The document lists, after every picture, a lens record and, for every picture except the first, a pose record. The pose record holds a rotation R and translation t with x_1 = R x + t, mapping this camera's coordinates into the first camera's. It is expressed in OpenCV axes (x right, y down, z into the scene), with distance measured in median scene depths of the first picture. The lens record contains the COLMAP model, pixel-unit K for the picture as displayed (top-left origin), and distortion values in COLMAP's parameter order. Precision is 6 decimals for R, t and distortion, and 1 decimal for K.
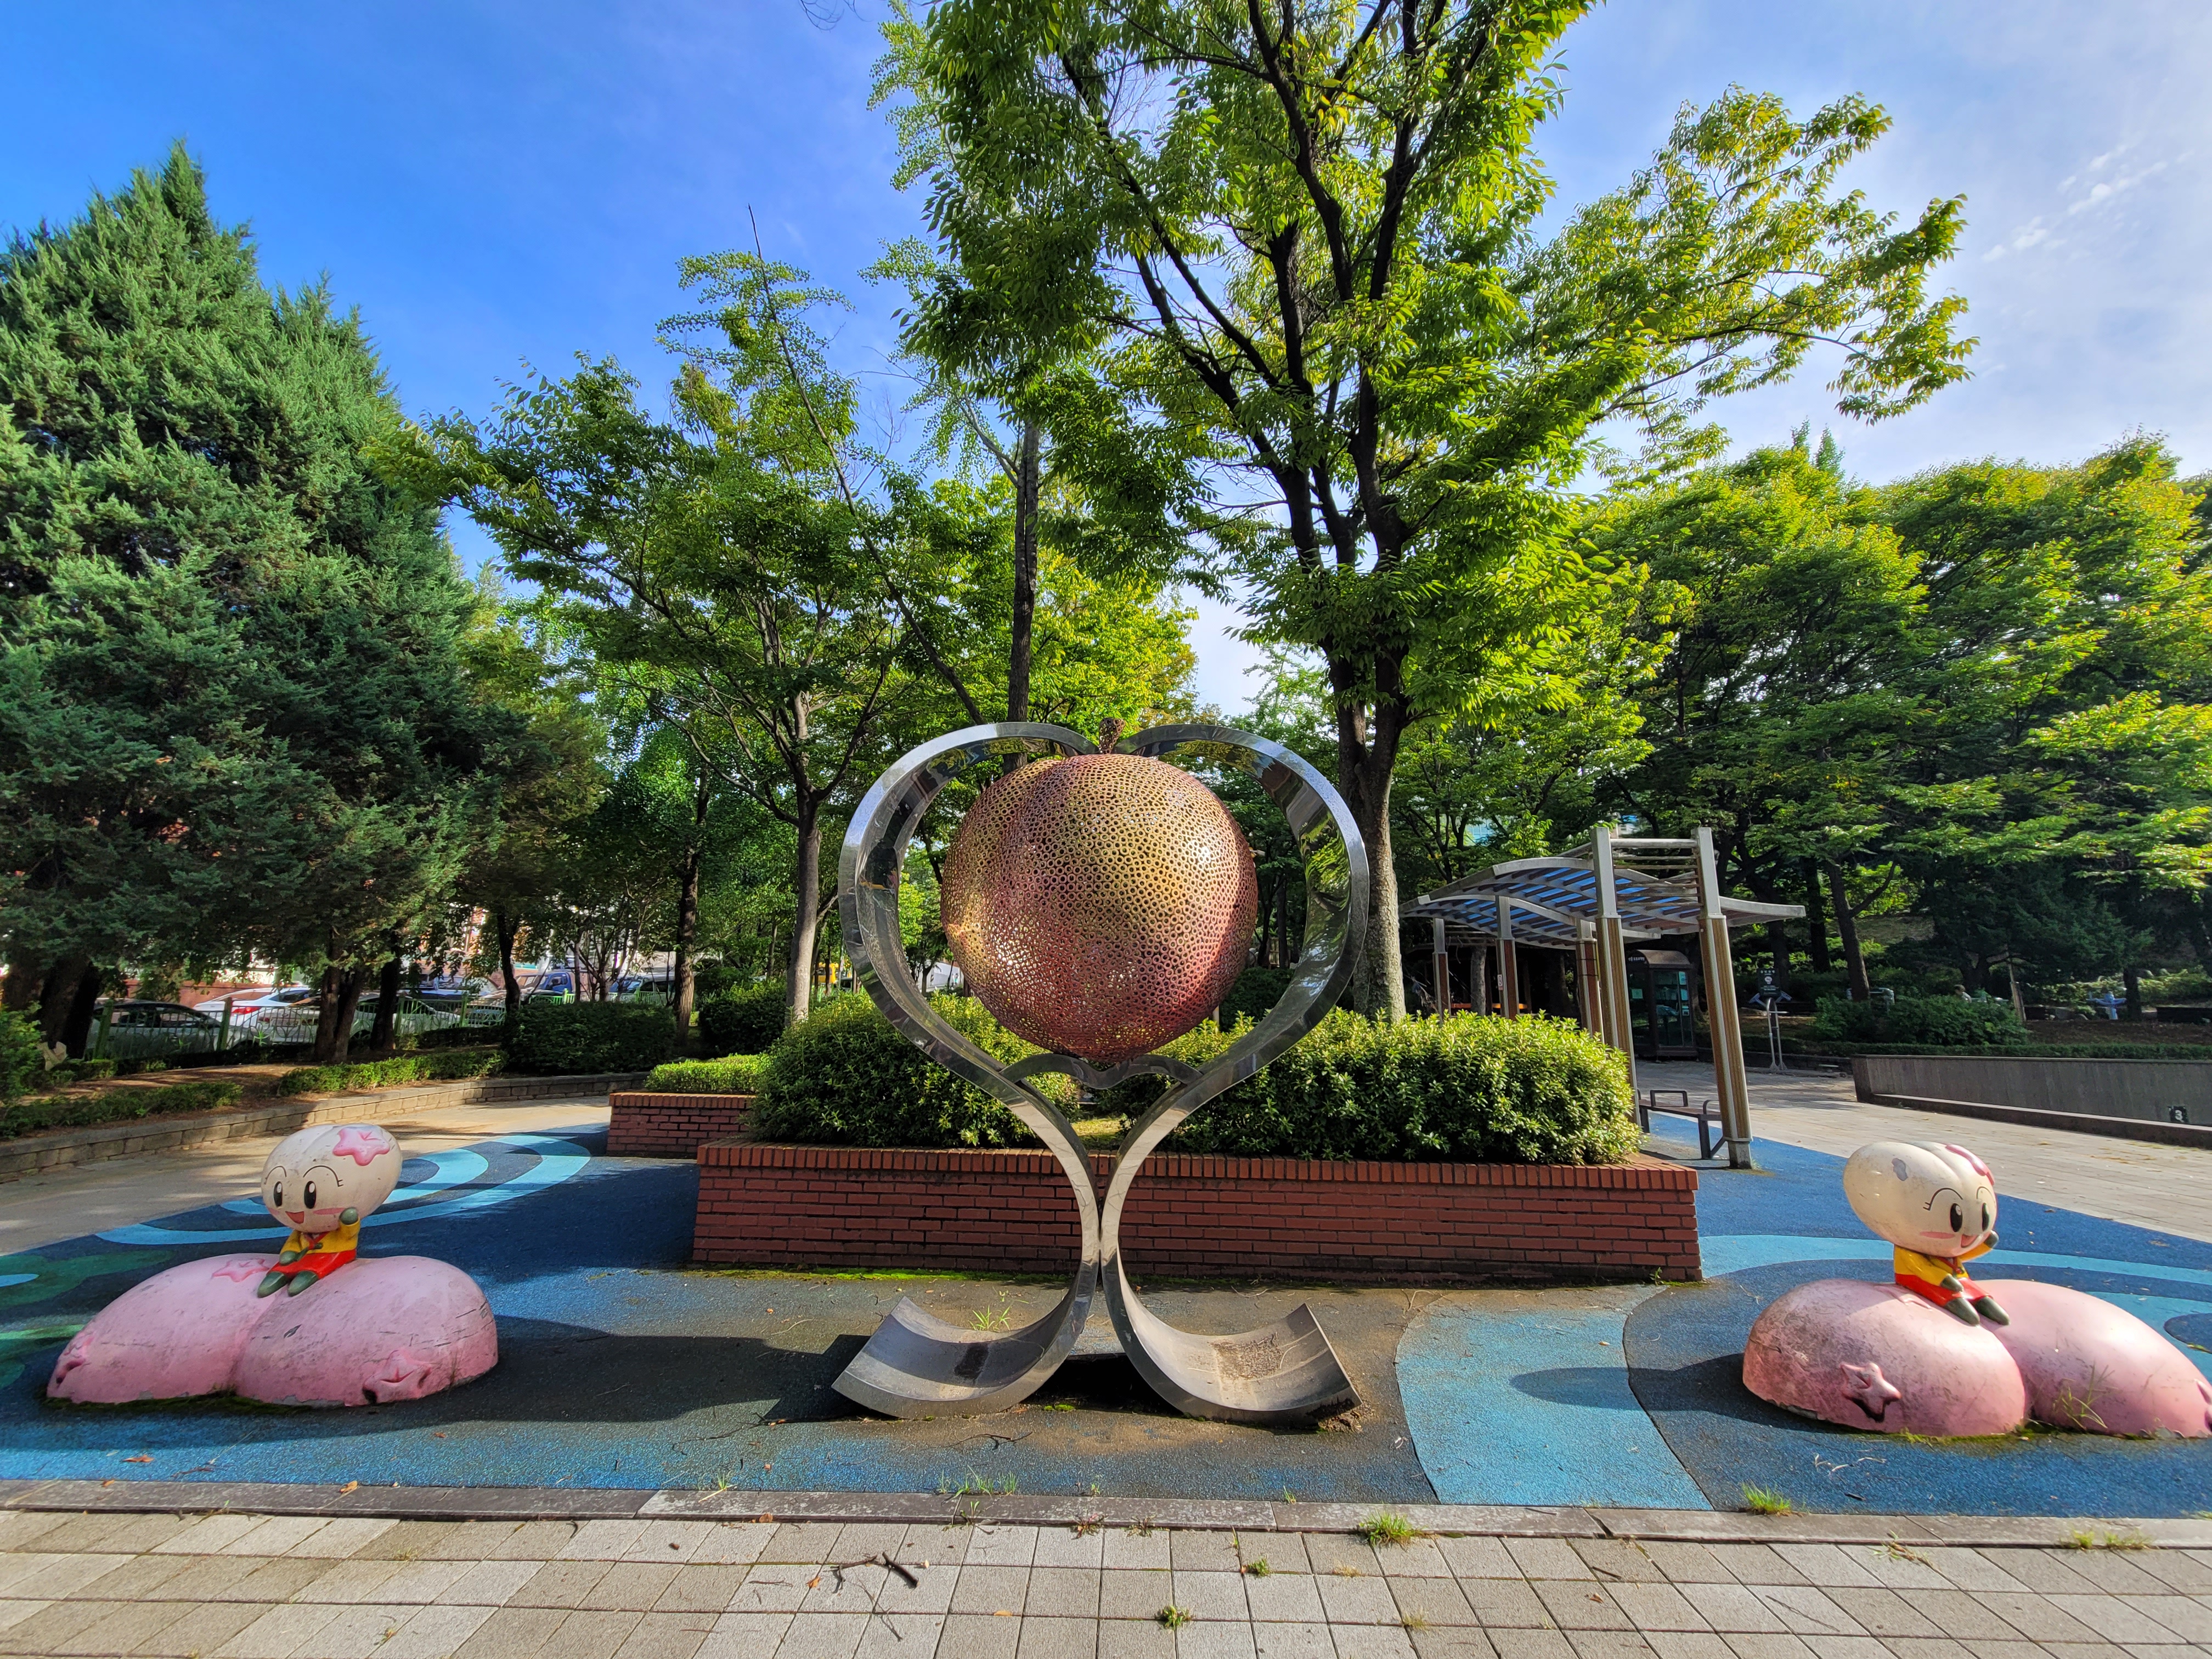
lens RADIAL K [[896.9, 0, 1115.2], [0, 896.9, 838.5], [0, 0, 1]] dist [0.001527, 0.000365]
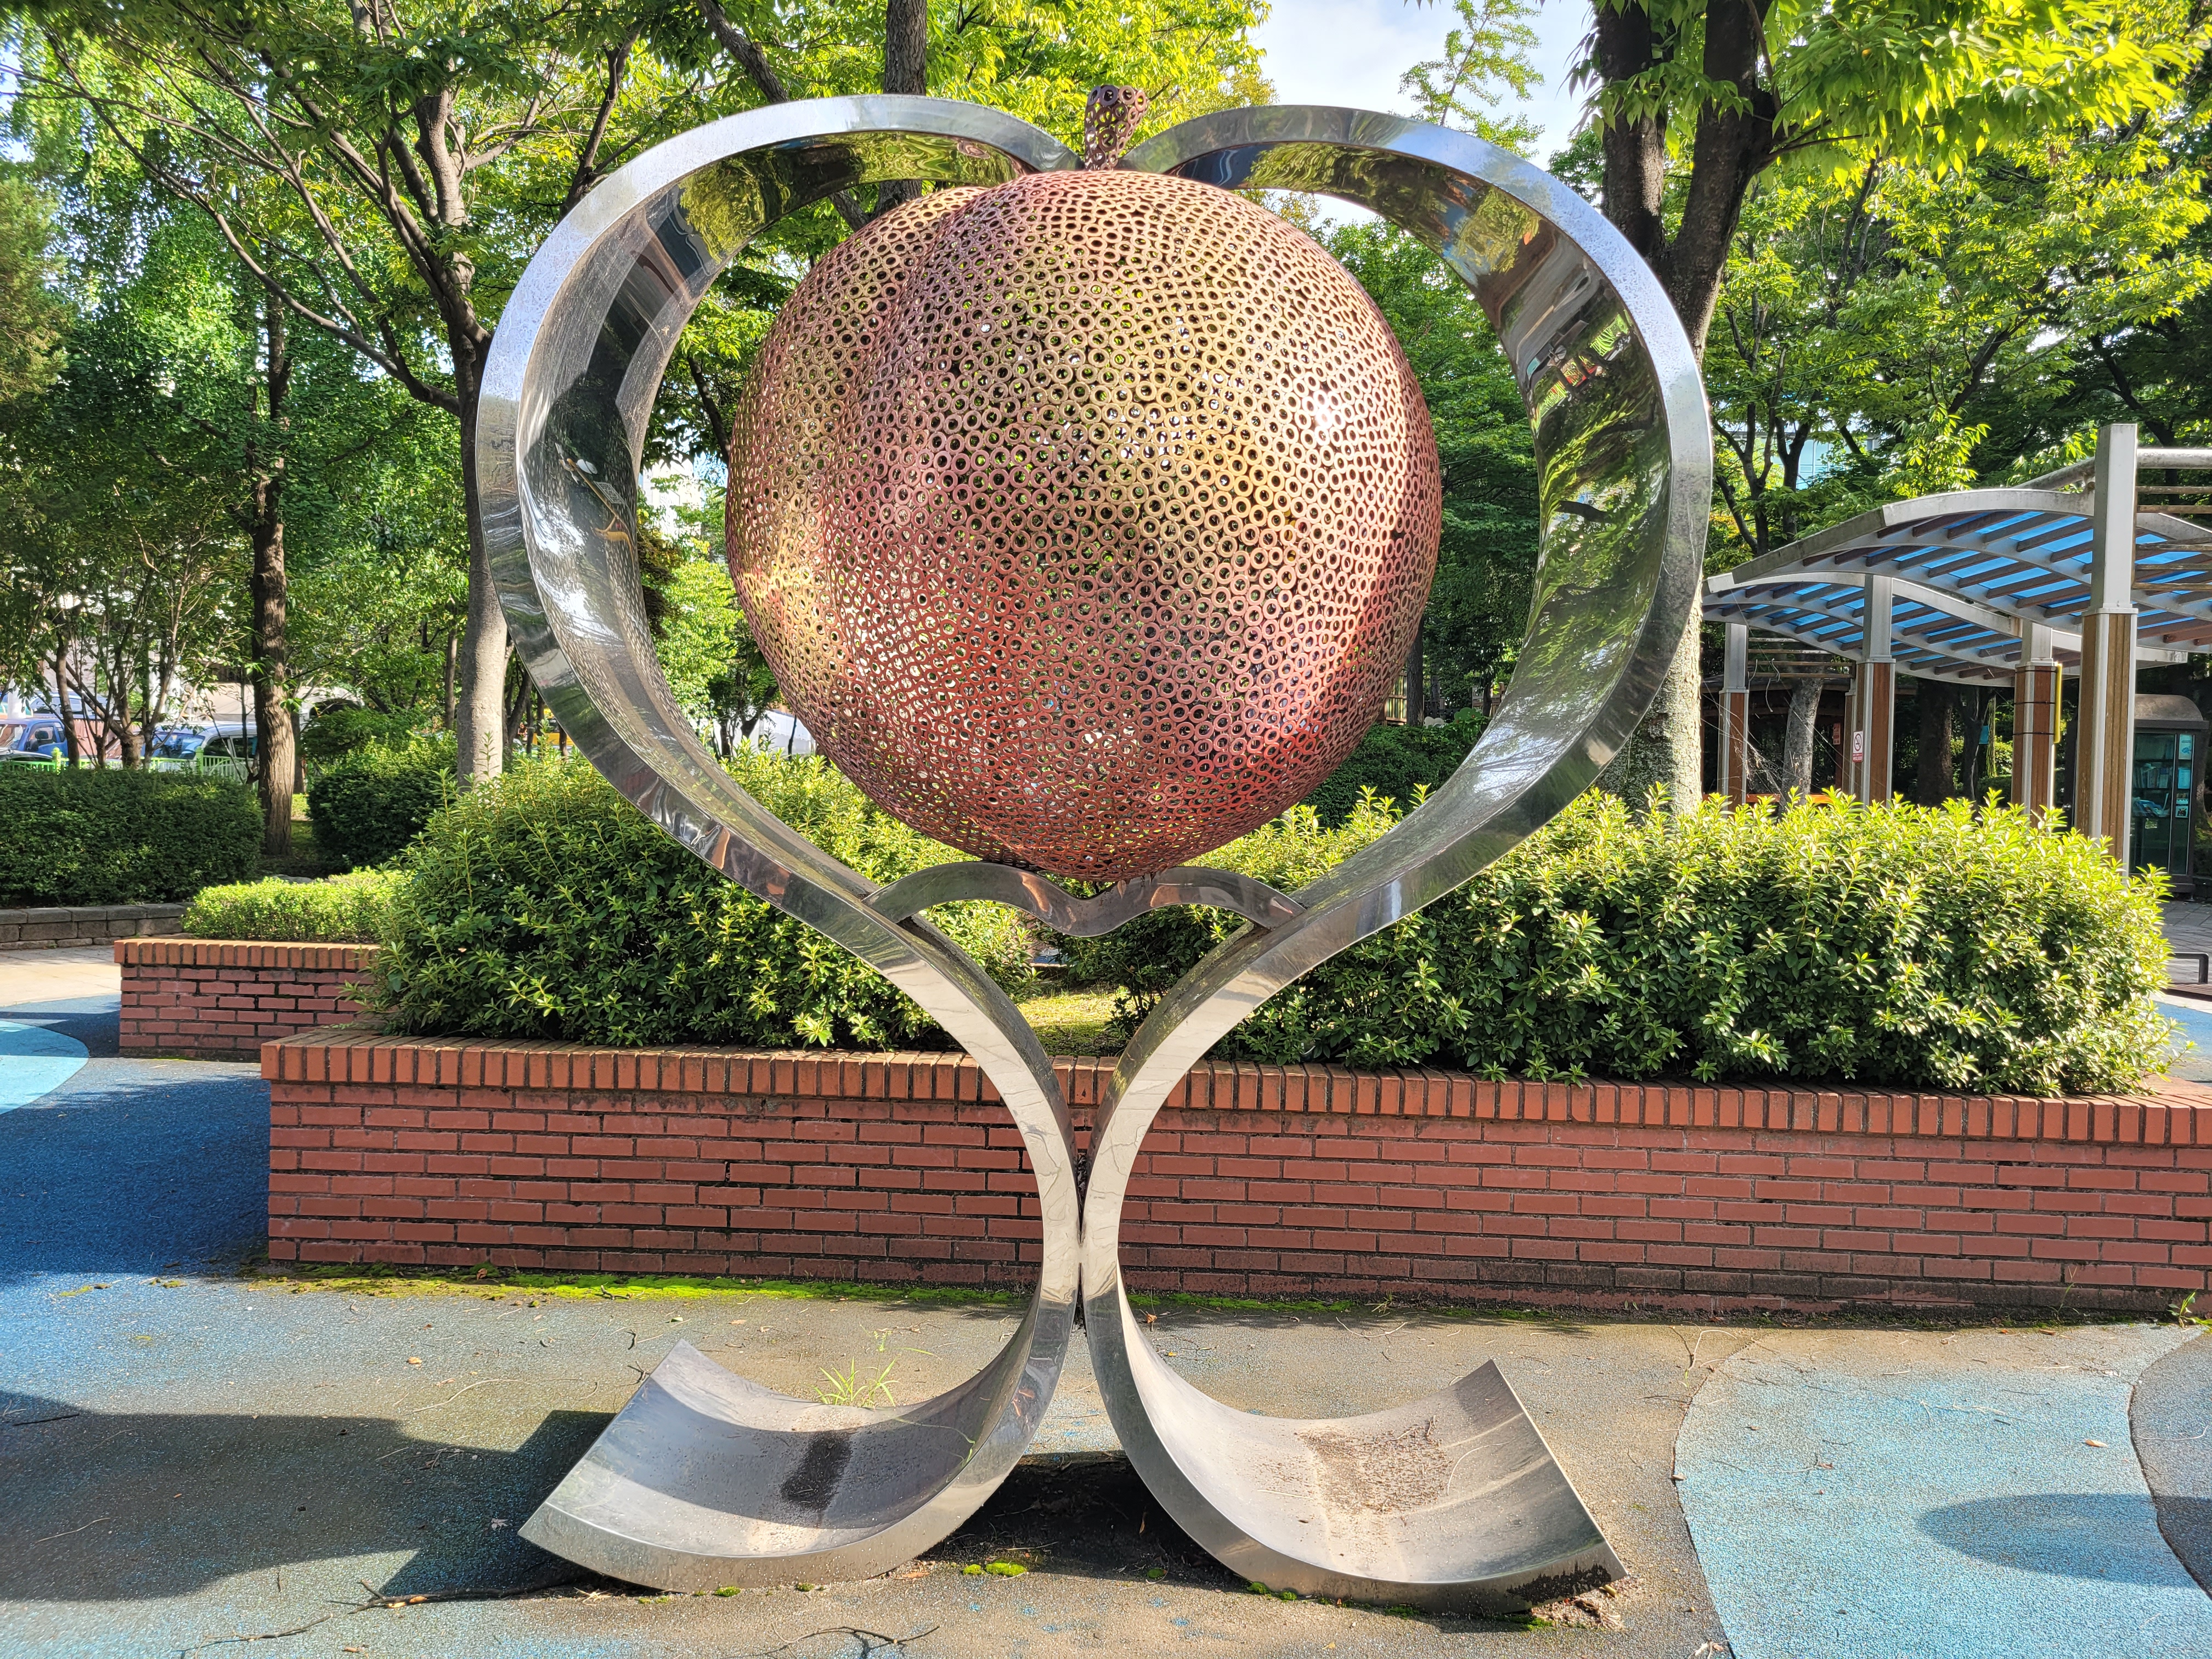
lens RADIAL K [[1653.6, 0, 1106.0], [0, 1653.6, 829.5], [0, 0, 1]] dist [0.057232, -0.053973]
pose [[0.999938, 0.009616, 0.005681, -0.007707], [-0.010571, 0.979027, 0.203456, 0.038250], [-0.003606, -0.203504, 0.979068, 0.130869]]
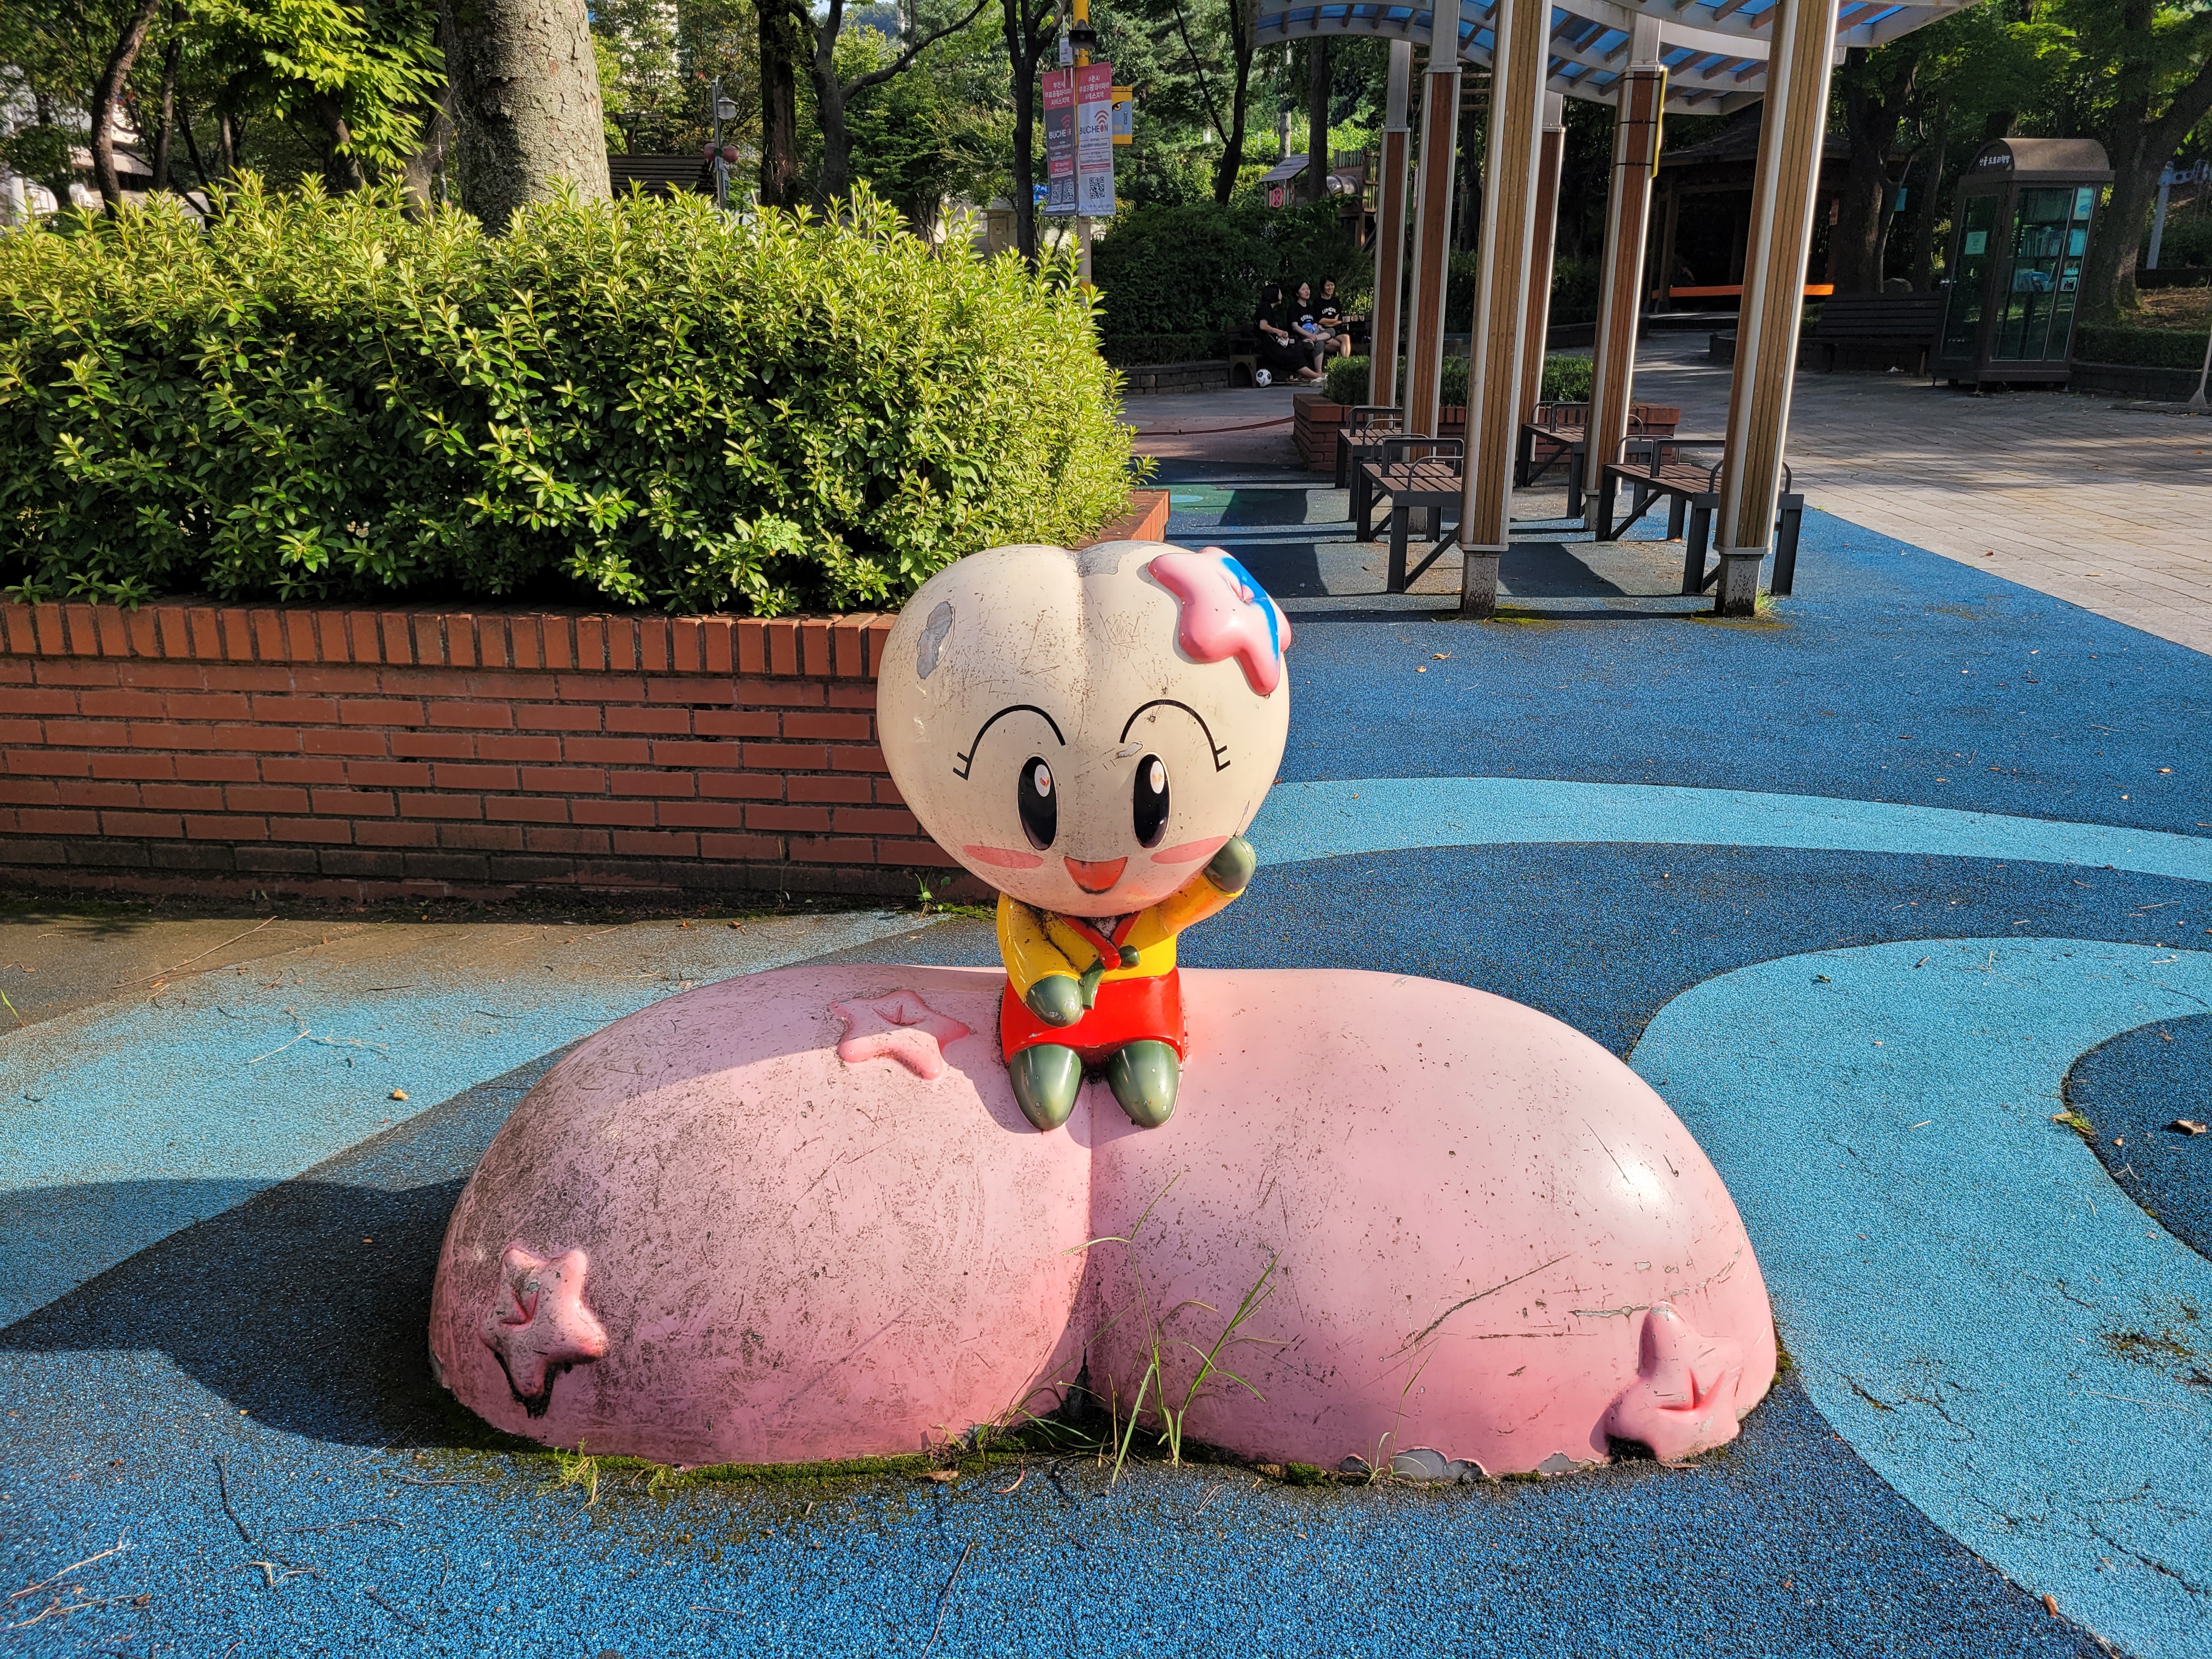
lens RADIAL K [[1653.6, 0, 1106.0], [0, 1653.6, 829.5], [0, 0, 1]] dist [0.057232, -0.053973]
pose [[0.999141, 0.002505, -0.041365, 0.680022], [0.016978, 0.885816, 0.463726, 0.134763], [0.037804, -0.464029, 0.885013, 0.380258]]
